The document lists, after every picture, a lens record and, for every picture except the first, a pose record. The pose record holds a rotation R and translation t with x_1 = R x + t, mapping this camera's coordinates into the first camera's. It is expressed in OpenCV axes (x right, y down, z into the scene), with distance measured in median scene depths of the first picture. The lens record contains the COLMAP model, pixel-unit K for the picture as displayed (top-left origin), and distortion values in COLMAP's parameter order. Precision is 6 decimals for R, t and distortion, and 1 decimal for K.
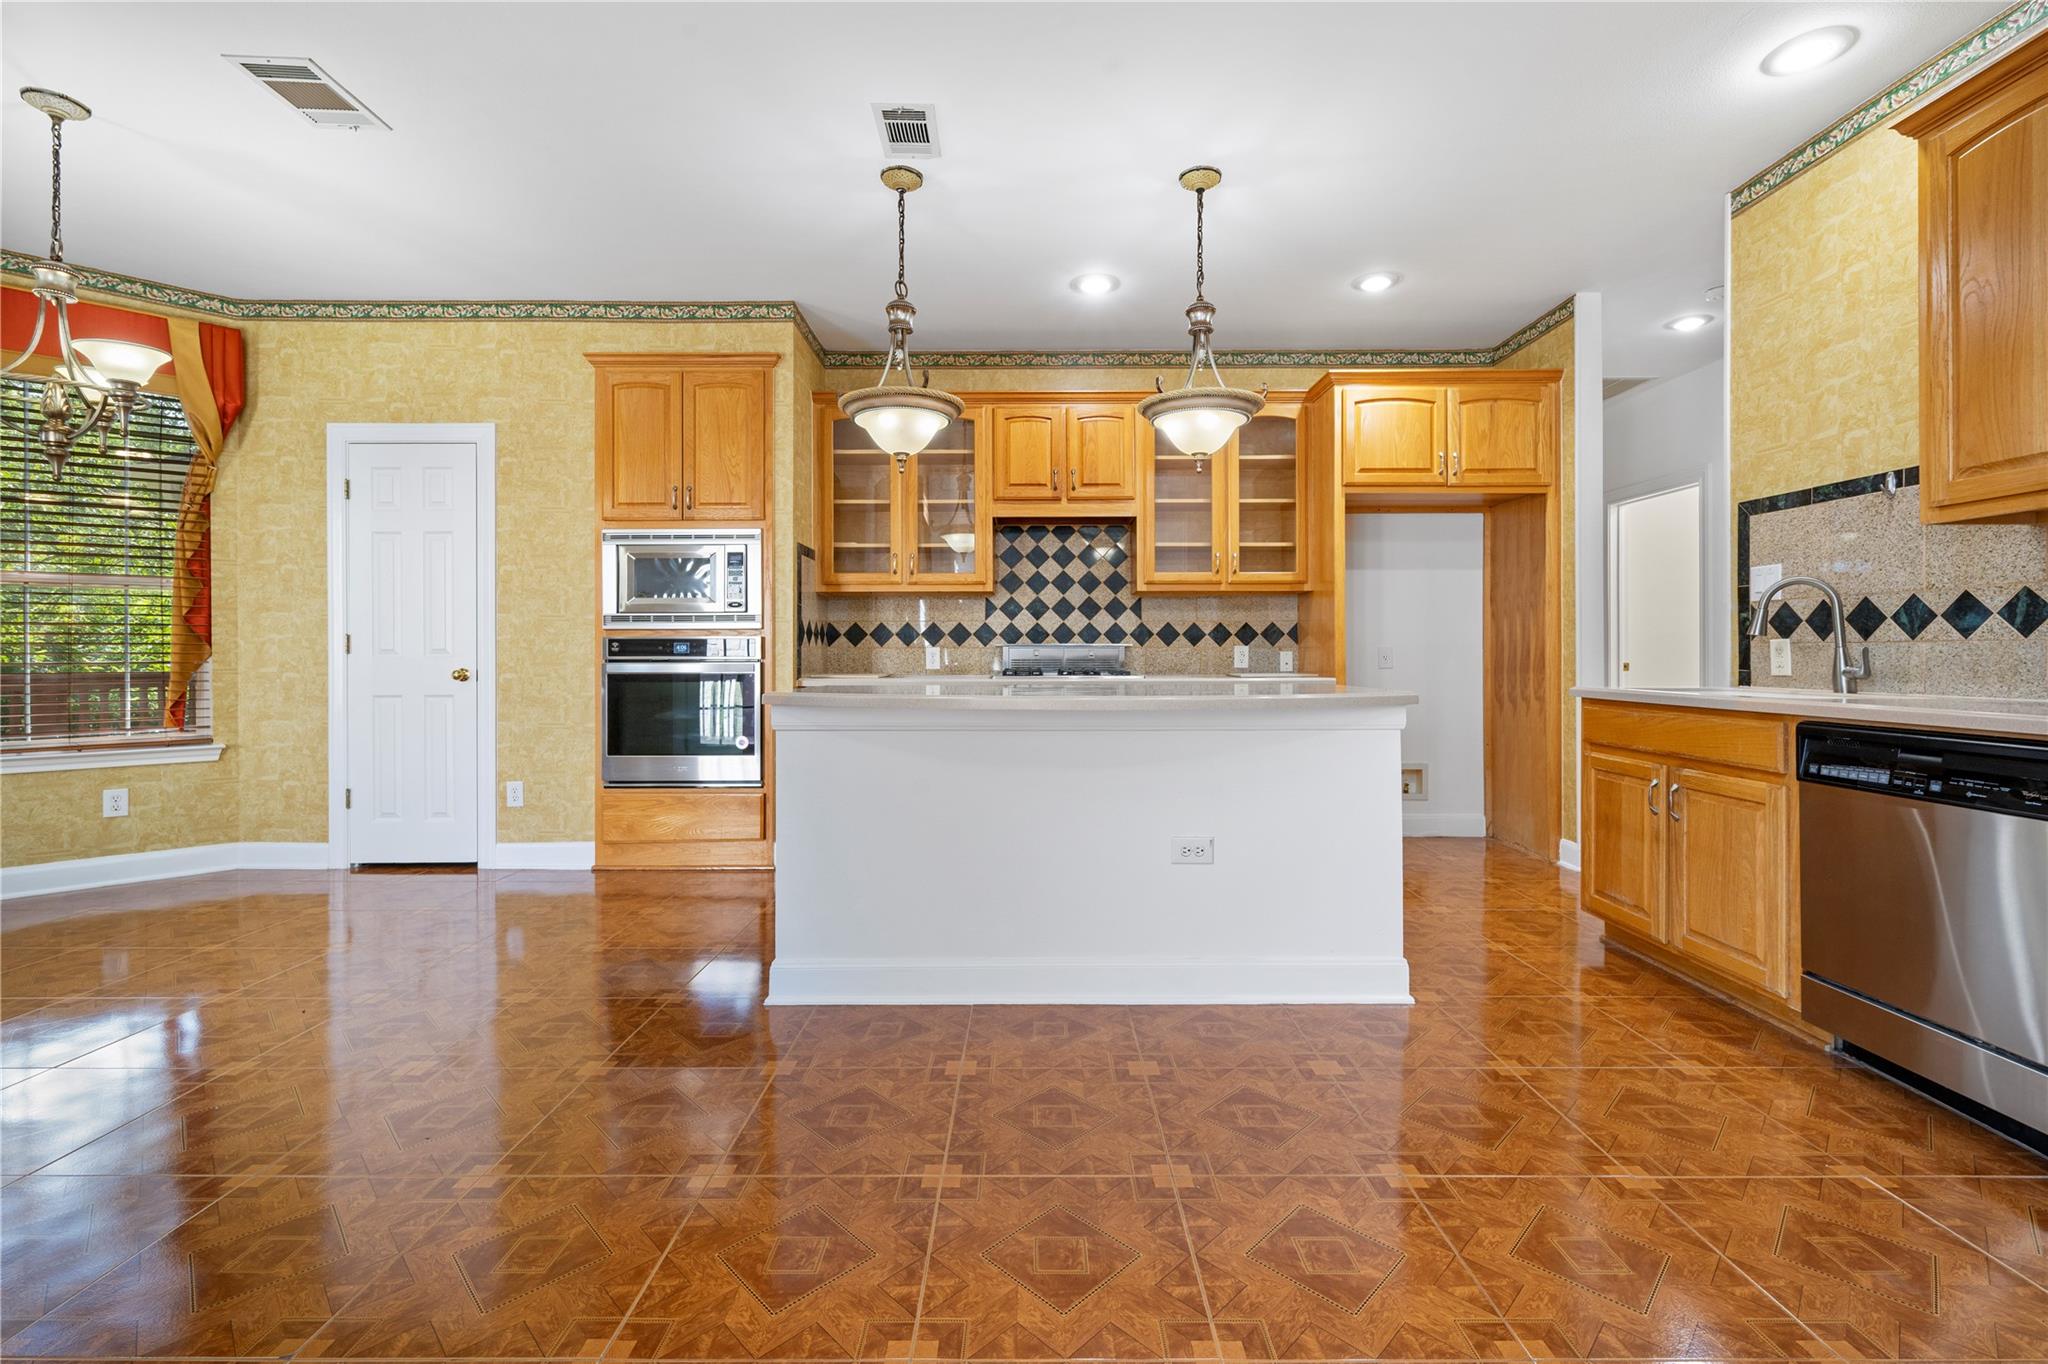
lens RADIAL K [[884.4, 0, 1033.2], [0, 884.4, 653.8], [0, 0, 1]] dist [-0.002715, 0.000004]
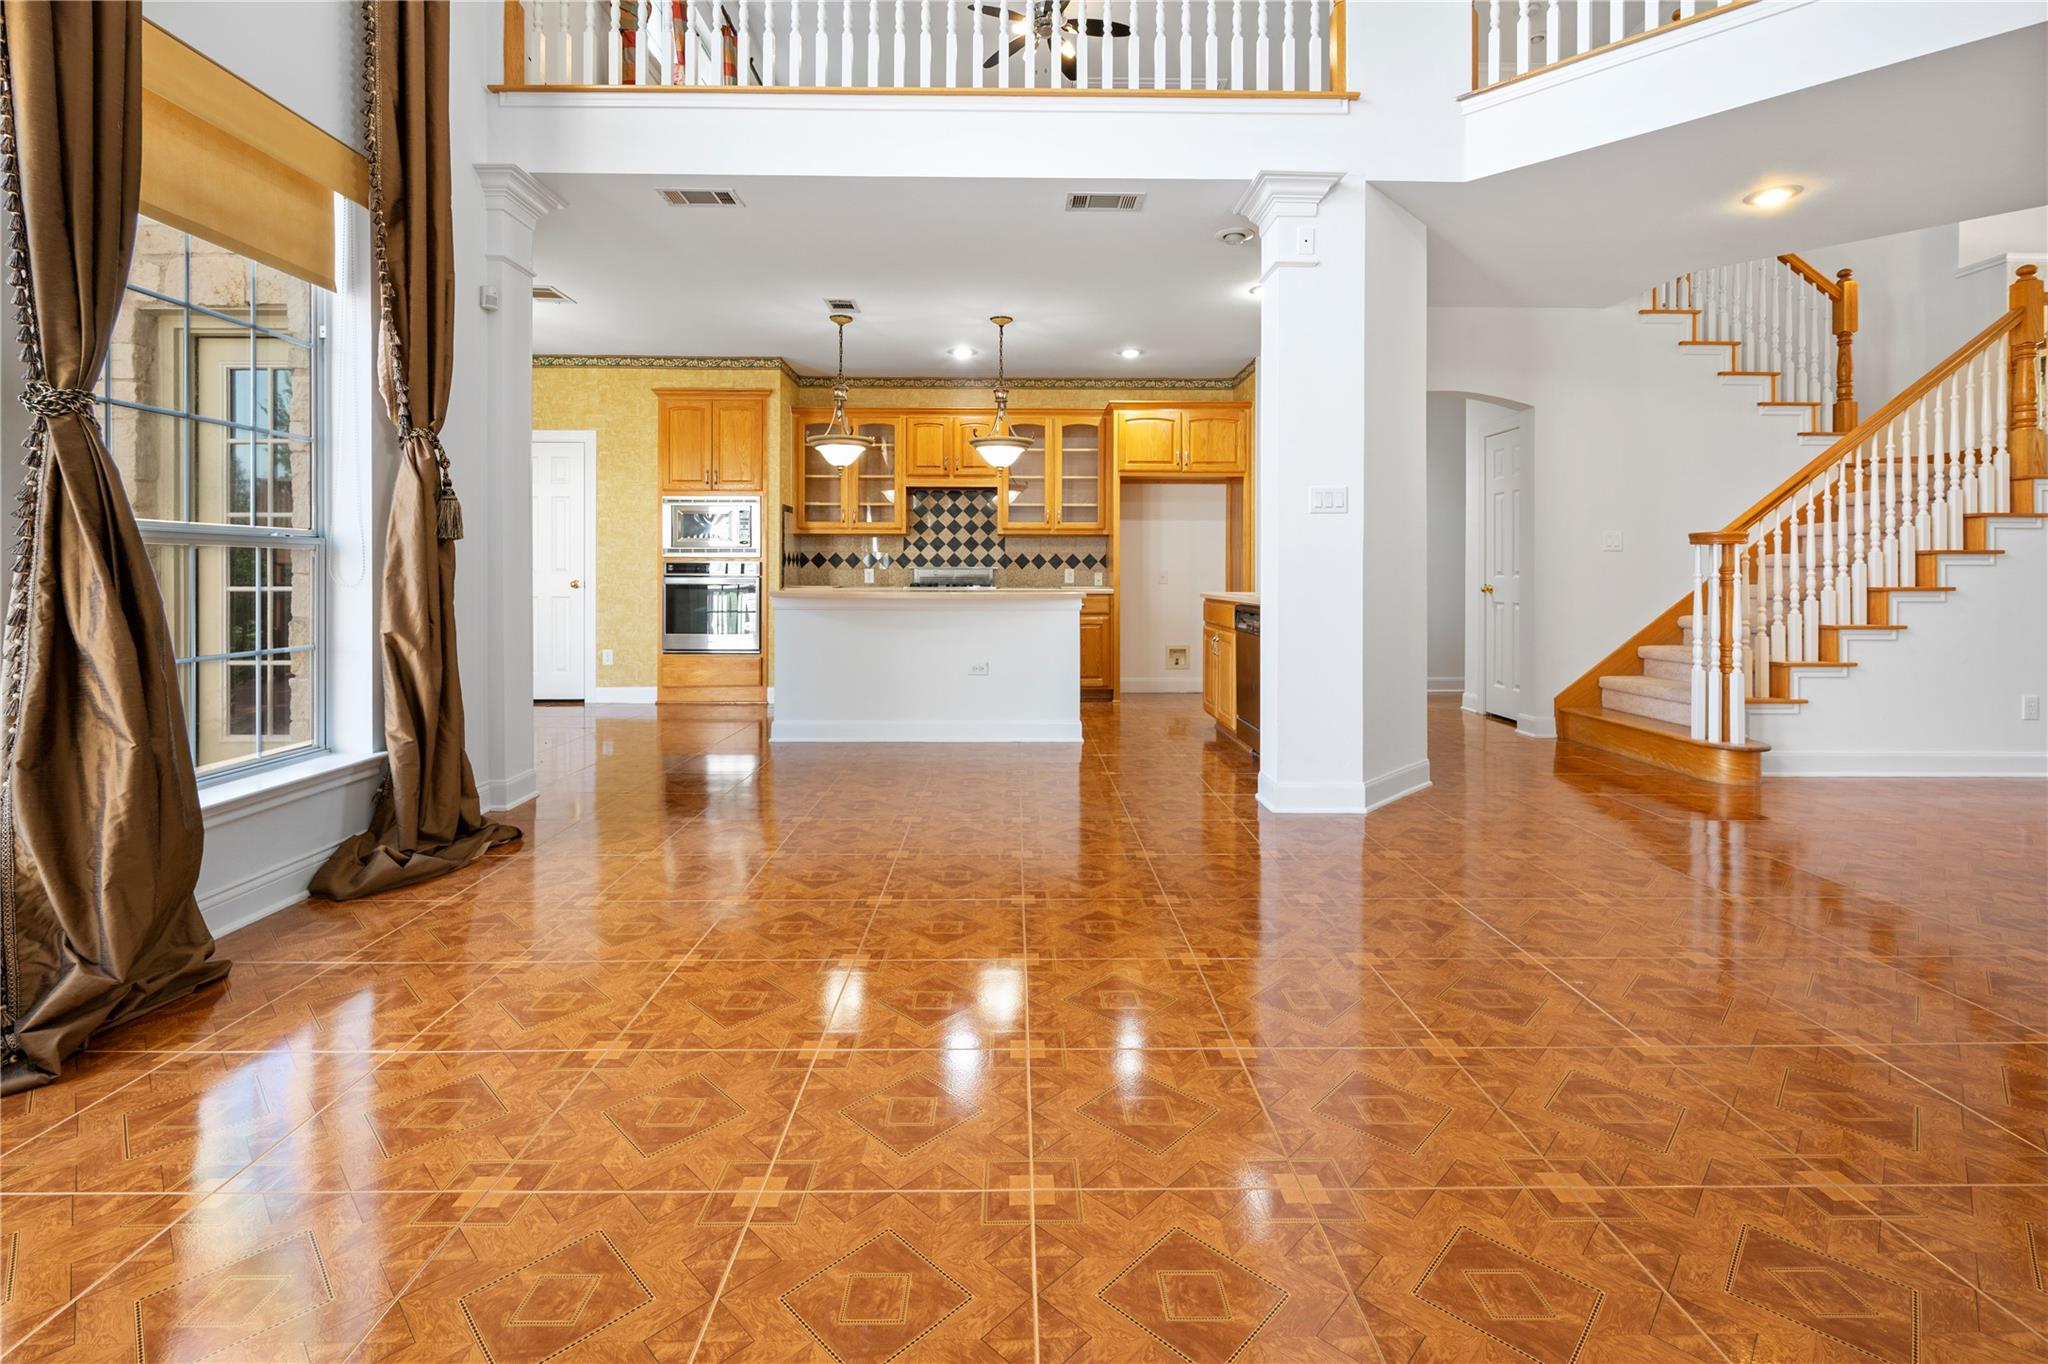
lens RADIAL K [[884.4, 0, 1028.4], [0, 884.4, 579.3], [0, 0, 1]] dist [-0.002715, 0.000004]
pose [[0.999742, 0.005350, 0.022064, 0.152602], [-0.005520, 0.999956, 0.007648, -0.002810], [-0.022022, -0.007768, 0.999727, -0.645198]]
